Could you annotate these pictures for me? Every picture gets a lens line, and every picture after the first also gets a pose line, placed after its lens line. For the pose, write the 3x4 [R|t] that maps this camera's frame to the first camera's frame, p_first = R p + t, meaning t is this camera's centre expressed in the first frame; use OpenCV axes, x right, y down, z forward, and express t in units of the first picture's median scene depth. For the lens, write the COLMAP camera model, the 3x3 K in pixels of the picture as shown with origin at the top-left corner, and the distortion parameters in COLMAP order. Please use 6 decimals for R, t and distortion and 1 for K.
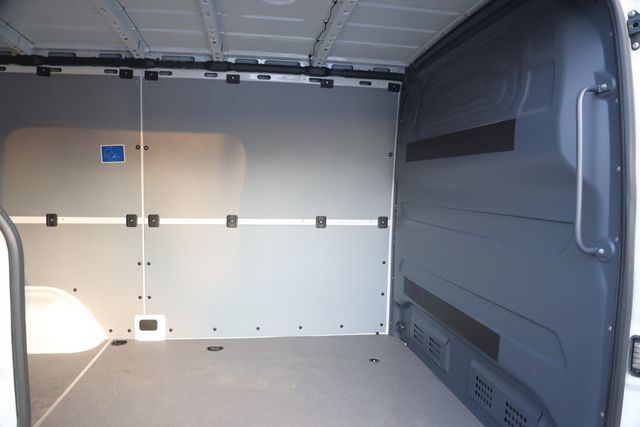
lens RADIAL K [[437.9, 0, 318.6], [0, 437.9, 195.8], [0, 0, 1]] dist [-0.072417, 0.004375]
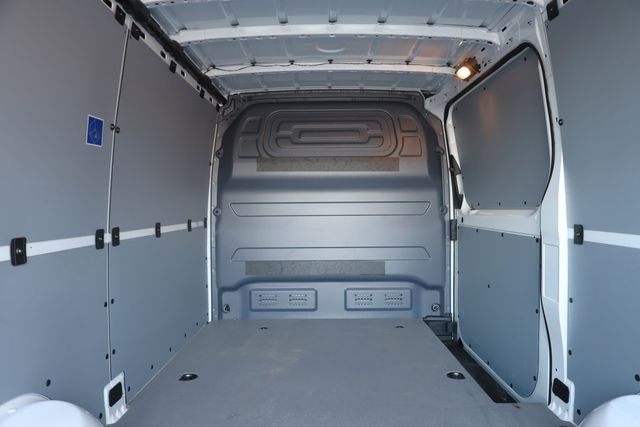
lens RADIAL K [[440.7, 0, 319.1], [0, 440.7, 209.1], [0, 0, 1]] dist [-0.055420, 0.001798]
pose [[0.155357, -0.030868, 0.987376, -1.011120], [0.069506, 0.997376, 0.020244, 0.022834], [-0.985410, 0.065483, 0.157095, 0.574319]]
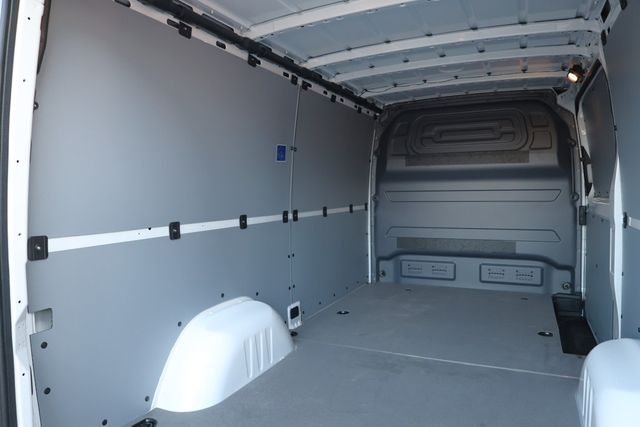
lens RADIAL K [[440.7, 0, 319.1], [0, 440.7, 209.1], [0, 0, 1]] dist [-0.055420, 0.001798]
pose [[0.558642, -0.065556, 0.826814, -1.275104], [0.076443, 0.996698, 0.027376, 0.015499], [-0.825879, 0.047911, 0.561808, 0.321601]]
